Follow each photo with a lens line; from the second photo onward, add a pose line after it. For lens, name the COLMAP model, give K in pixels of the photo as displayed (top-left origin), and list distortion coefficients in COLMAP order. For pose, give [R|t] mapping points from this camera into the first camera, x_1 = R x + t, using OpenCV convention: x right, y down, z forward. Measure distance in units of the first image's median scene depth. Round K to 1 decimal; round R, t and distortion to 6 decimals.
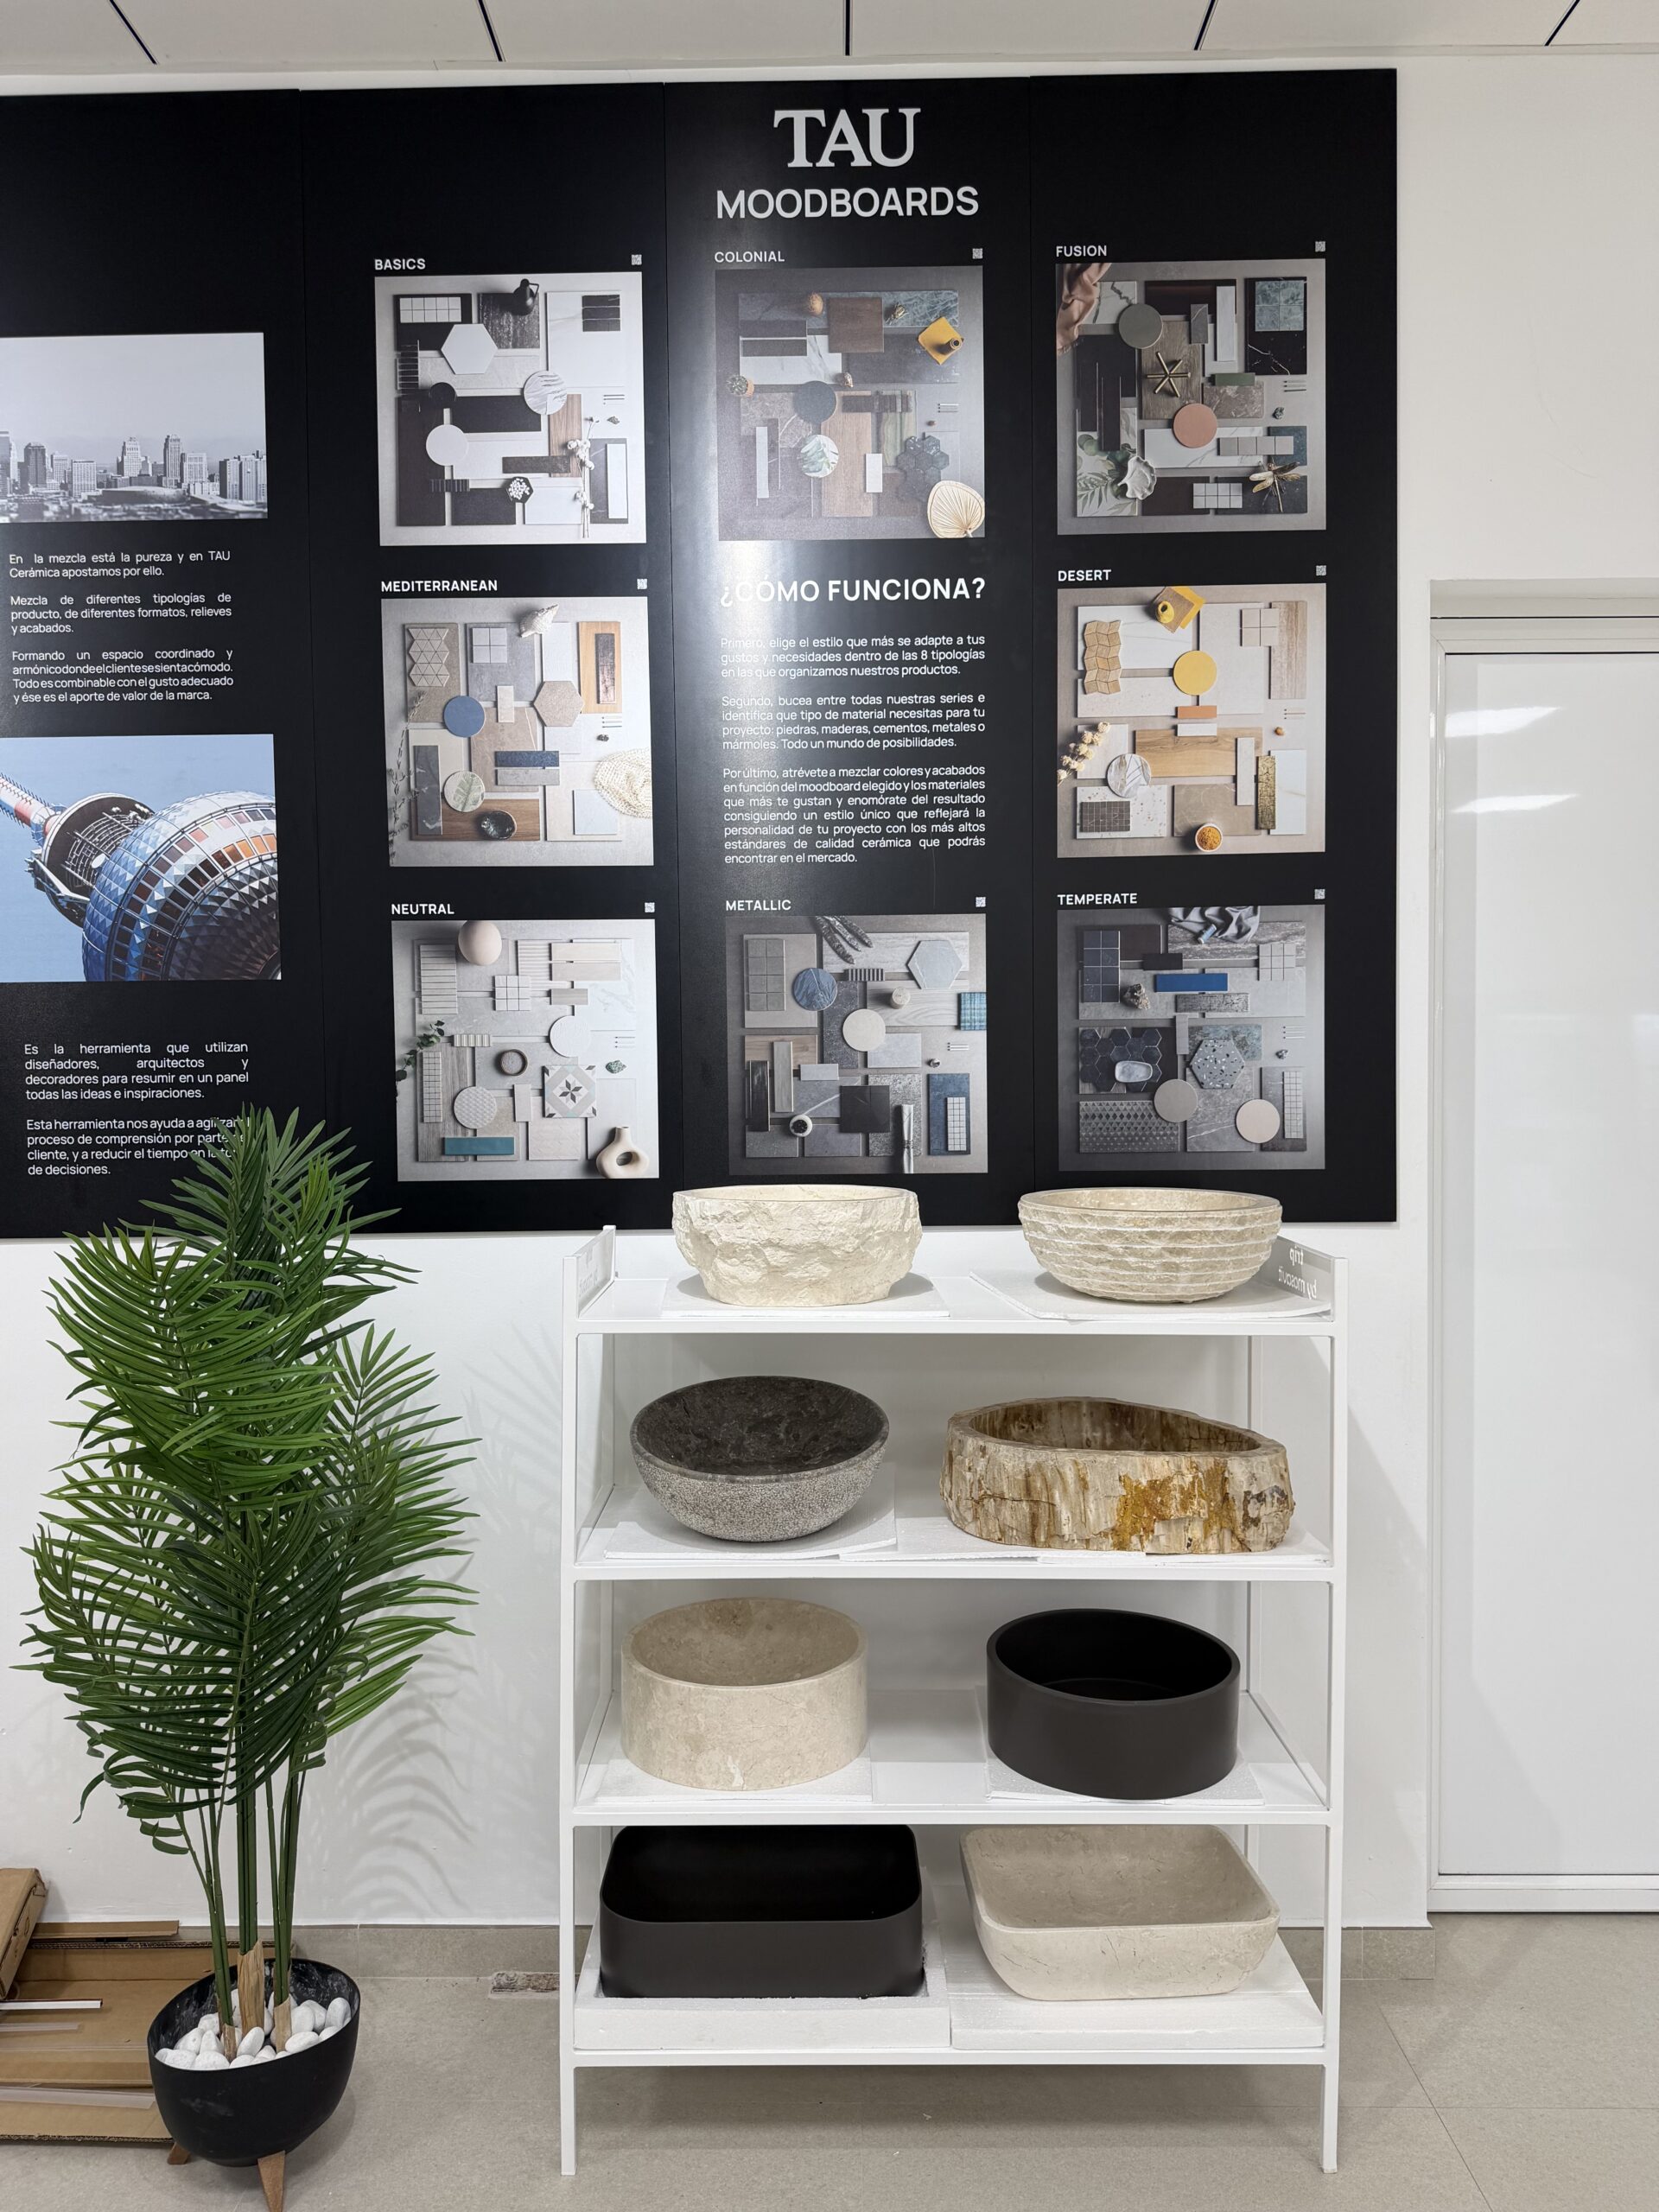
lens RADIAL K [[1565.7, 0, 829.5], [0, 1565.7, 1106.0], [0, 0, 1]] dist [0.139254, -0.237503]
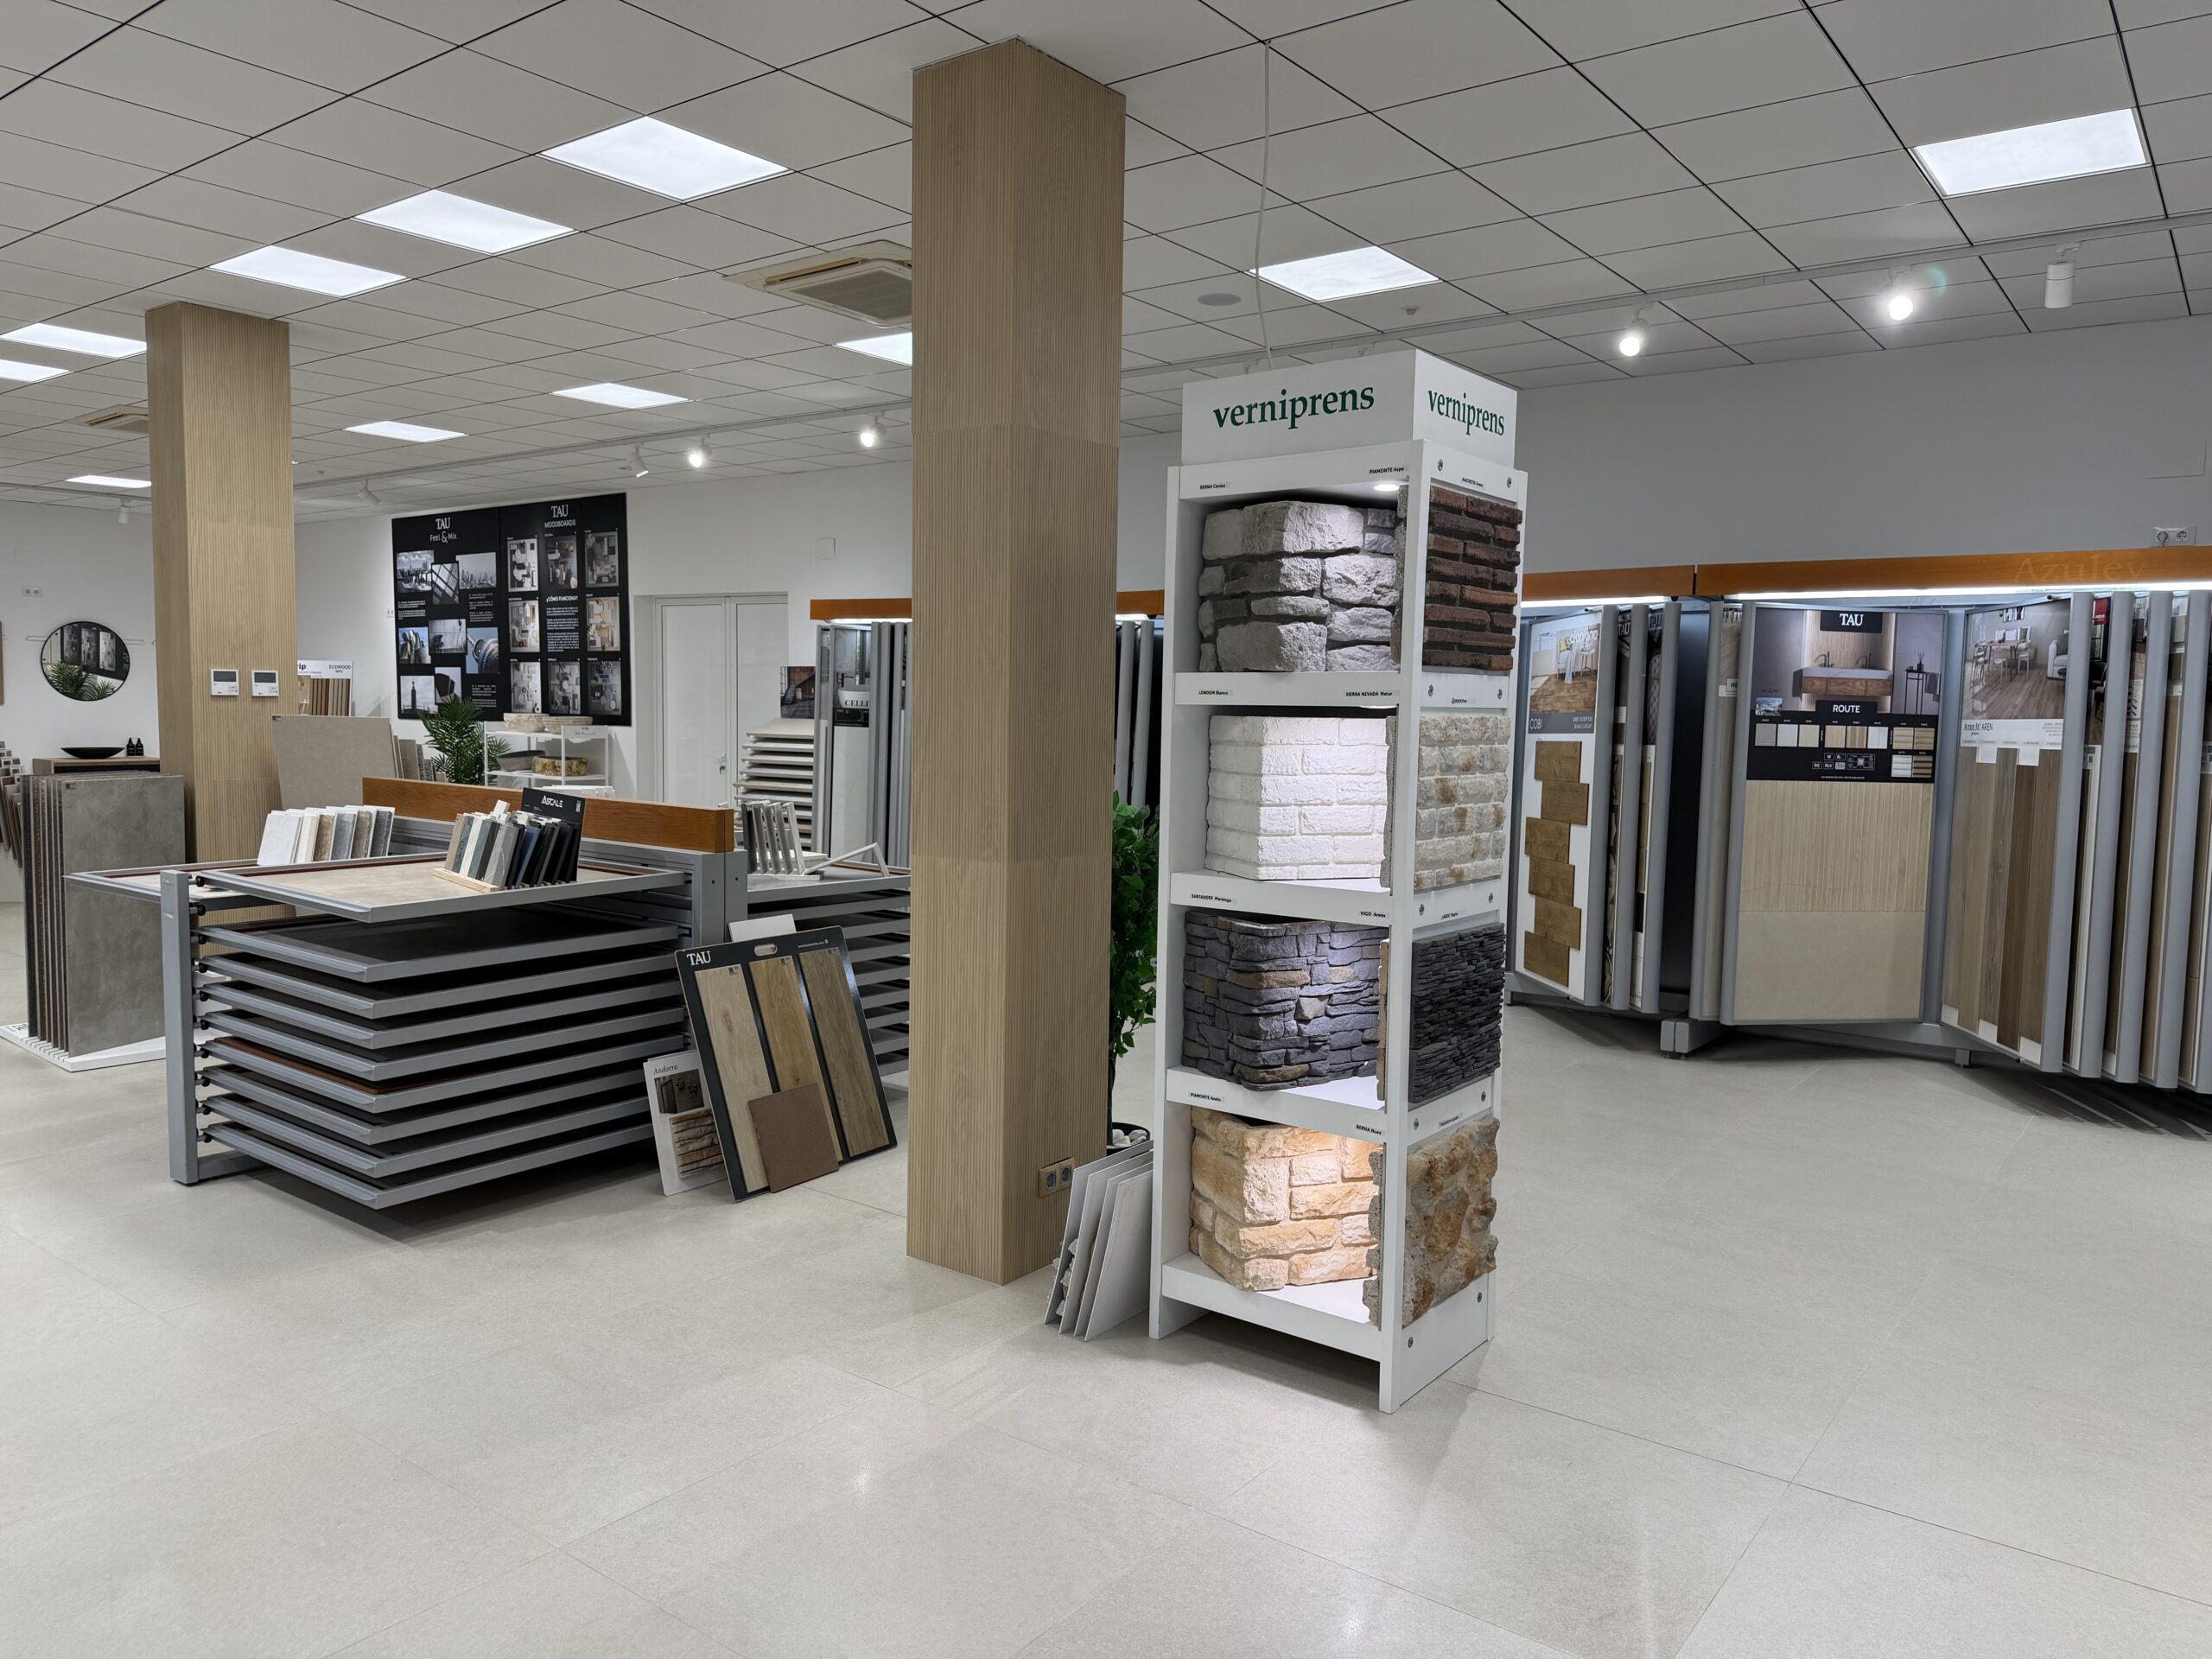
lens RADIAL K [[1565.7, 0, 1121.4], [0, 1565.7, 832.8], [0, 0, 1]] dist [0.139254, -0.237503]
pose [[0.800368, 0.071587, -0.595219, 4.547375], [-0.038059, 0.996910, 0.068722, 0.006749], [0.598299, -0.032350, 0.800619, -2.040610]]
